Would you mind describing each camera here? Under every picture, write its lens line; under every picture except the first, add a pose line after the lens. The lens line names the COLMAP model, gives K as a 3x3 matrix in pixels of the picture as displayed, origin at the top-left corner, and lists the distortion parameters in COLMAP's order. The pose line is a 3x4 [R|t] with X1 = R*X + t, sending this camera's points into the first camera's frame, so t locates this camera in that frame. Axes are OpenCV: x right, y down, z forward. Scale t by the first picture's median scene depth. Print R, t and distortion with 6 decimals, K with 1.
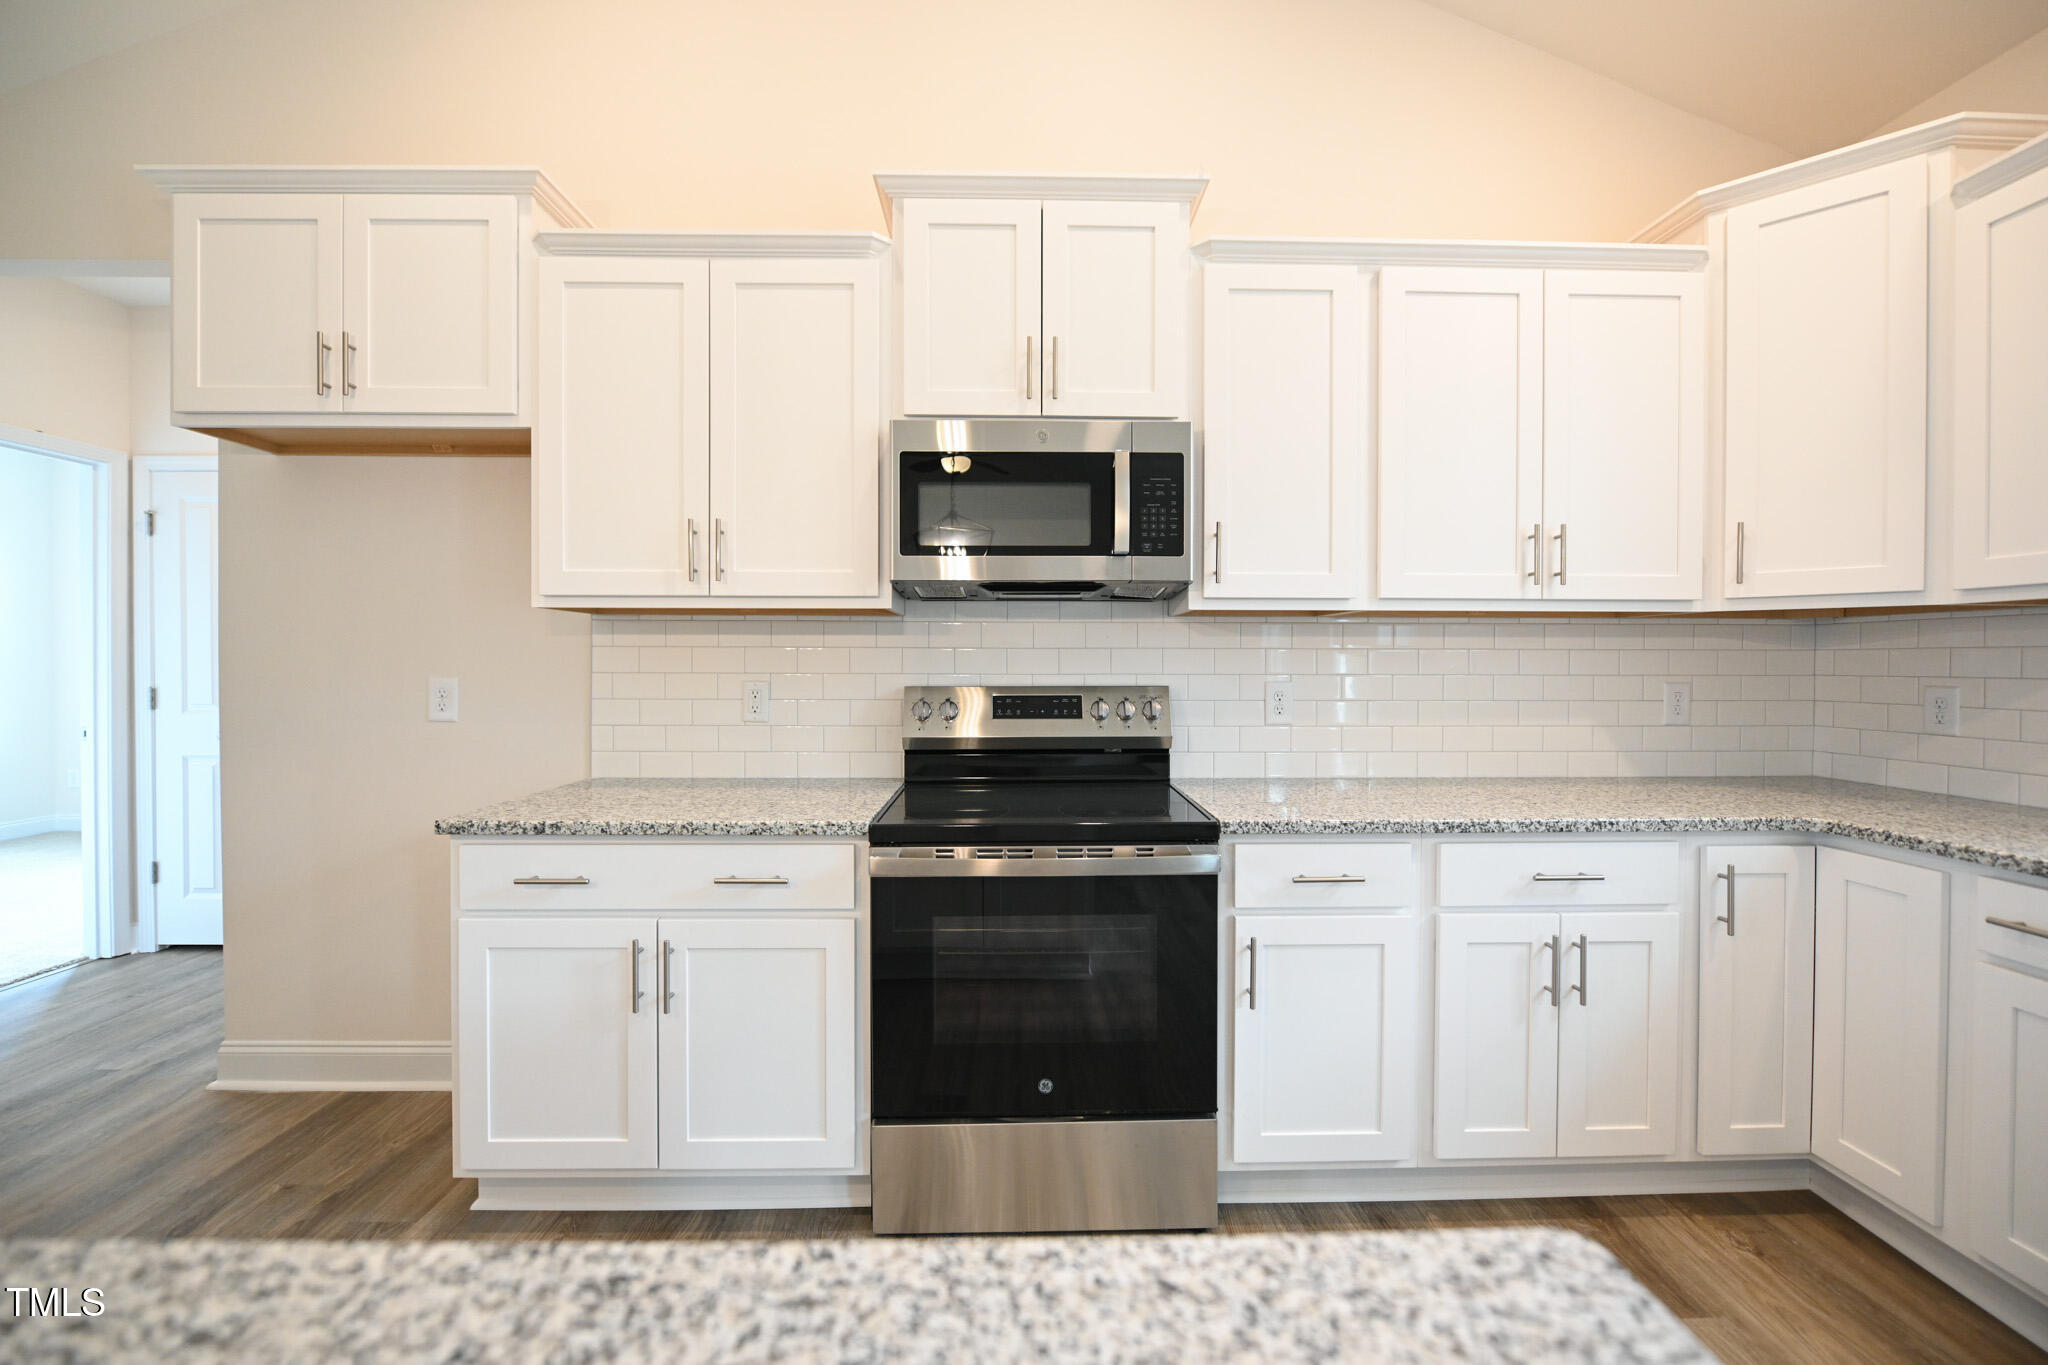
lens RADIAL K [[823.4, 0, 1017.6], [0, 823.4, 667.1], [0, 0, 1]] dist [-0.000084, -0.005422]
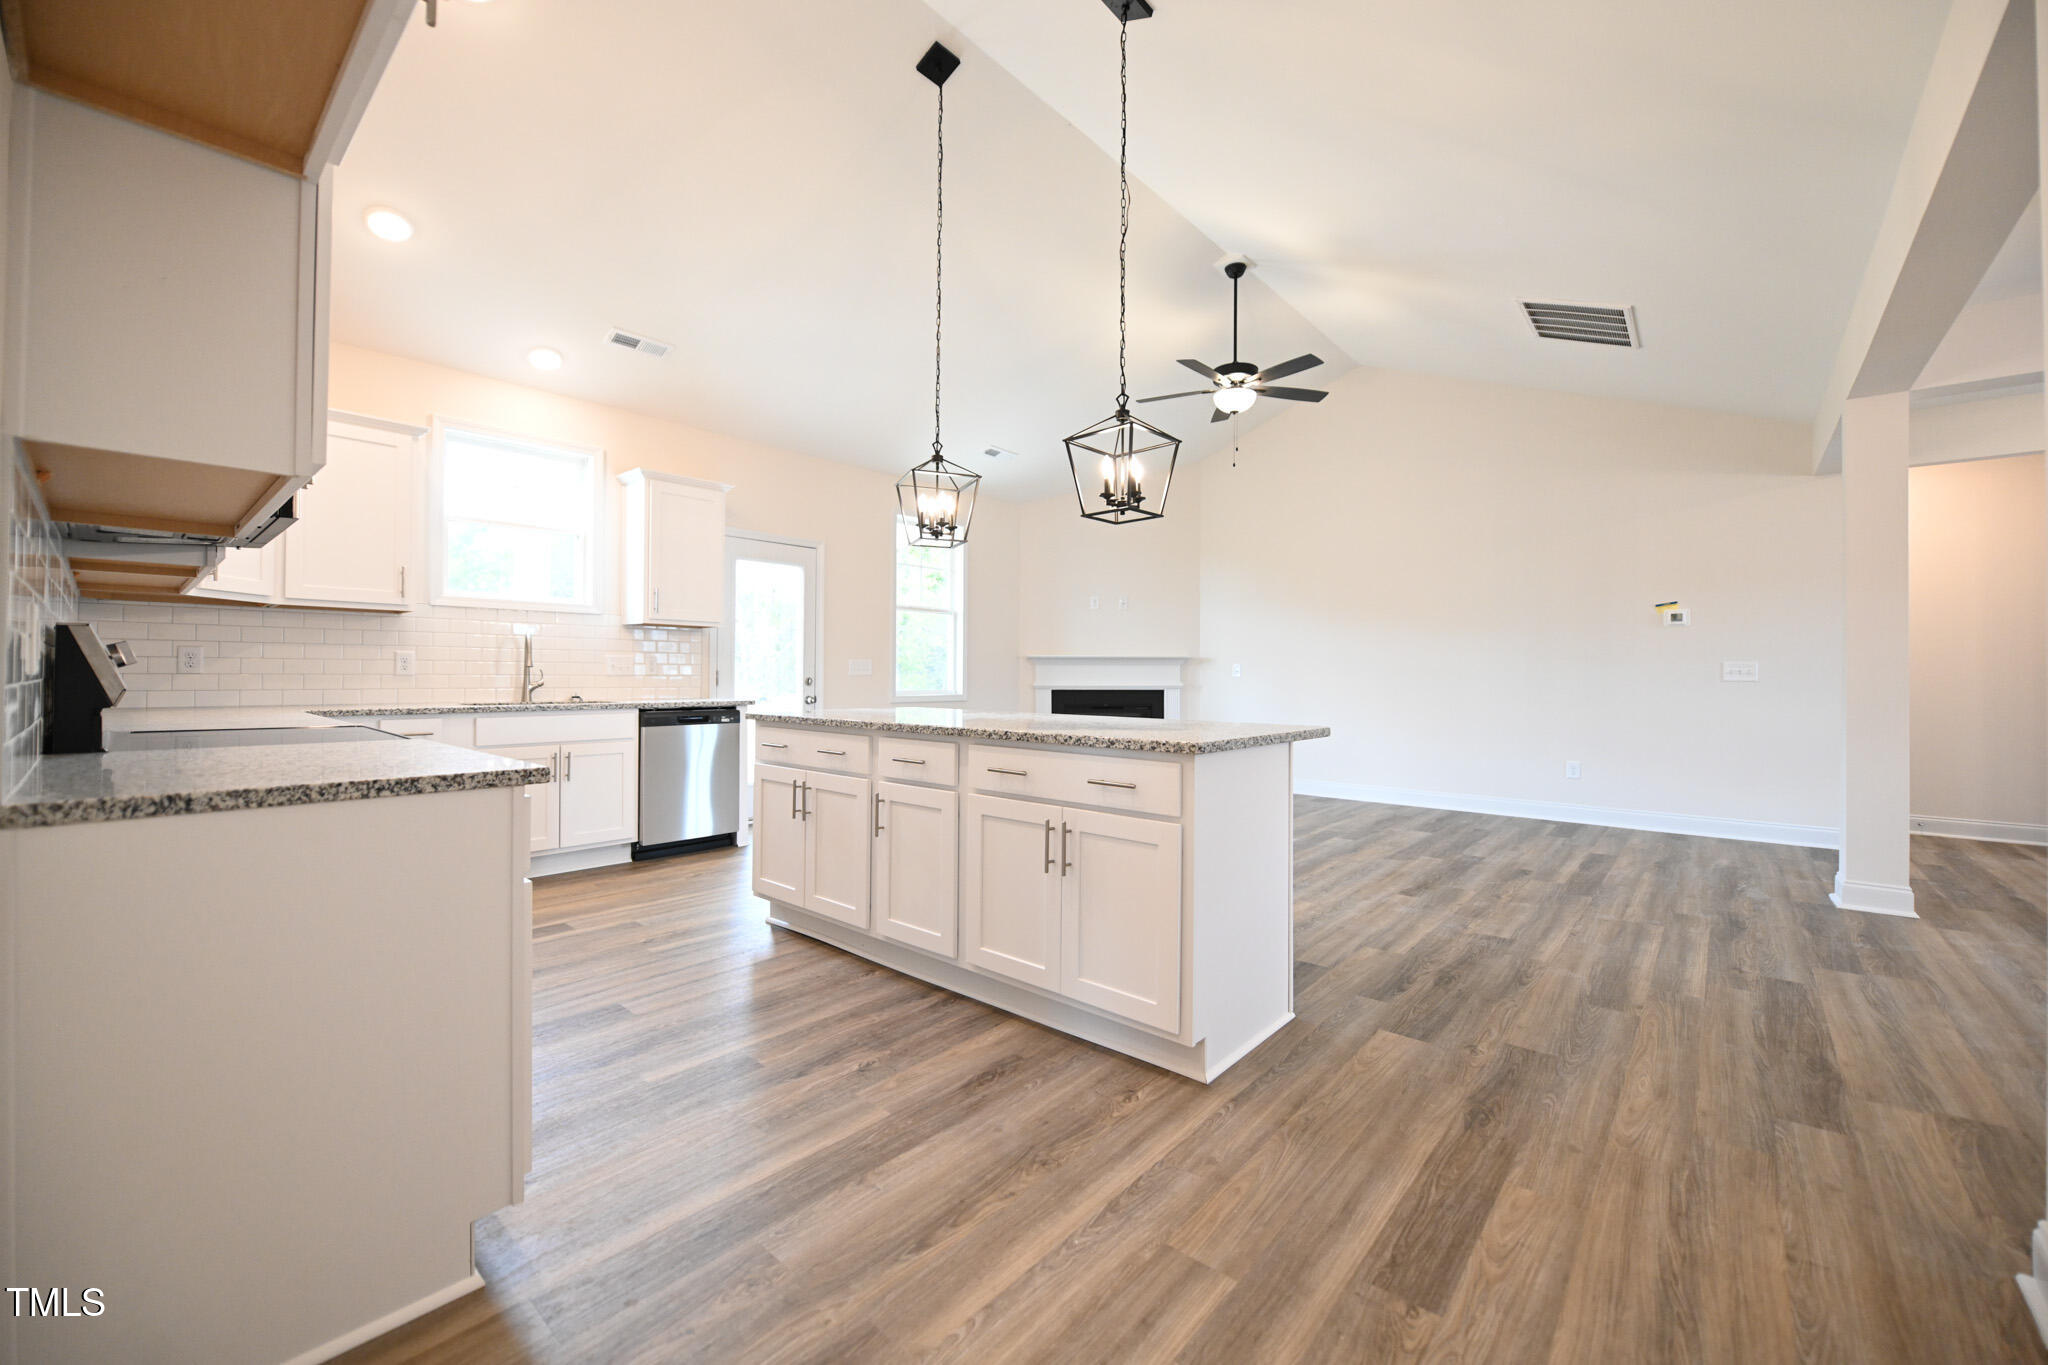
lens RADIAL K [[810.8, 0, 1023.6], [0, 810.8, 668.0], [0, 0, 1]] dist [-0.008264, -0.000861]
pose [[-0.738747, -0.002077, 0.673980, -1.392476], [-0.002877, 0.999996, -0.000072, 0.067453], [-0.673977, -0.001992, -0.738750, 1.089602]]
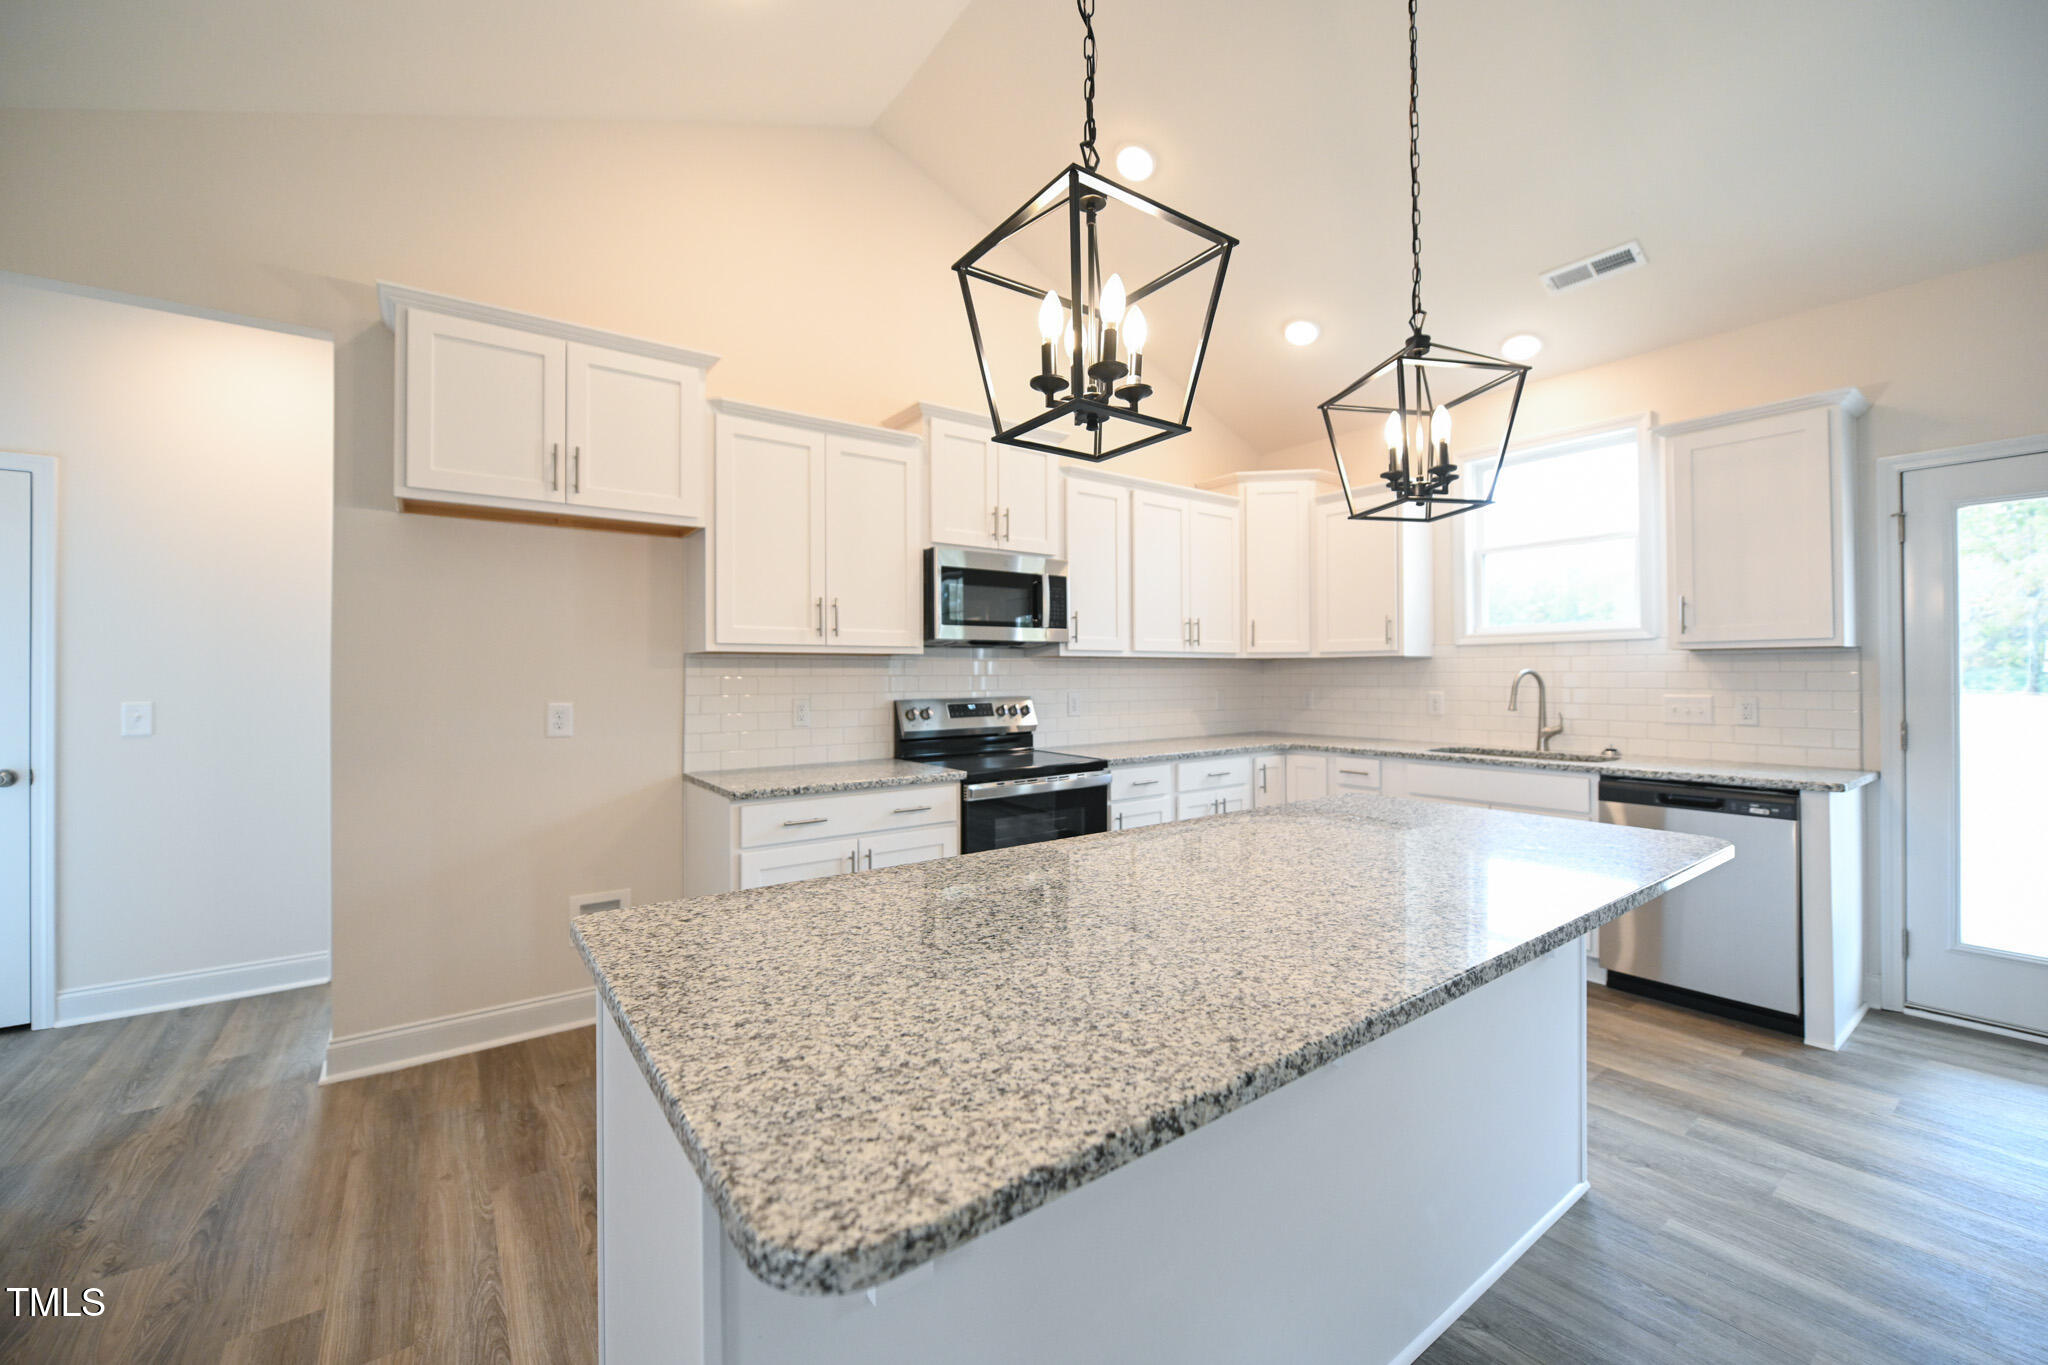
lens RADIAL K [[810.8, 0, 1023.6], [0, 810.8, 668.0], [0, 0, 1]] dist [-0.008264, -0.000861]
pose [[0.817183, -0.001330, 0.576377, -0.957453], [0.011788, 0.999827, -0.014407, -0.016666], [-0.576258, 0.018567, 0.817057, -0.487385]]
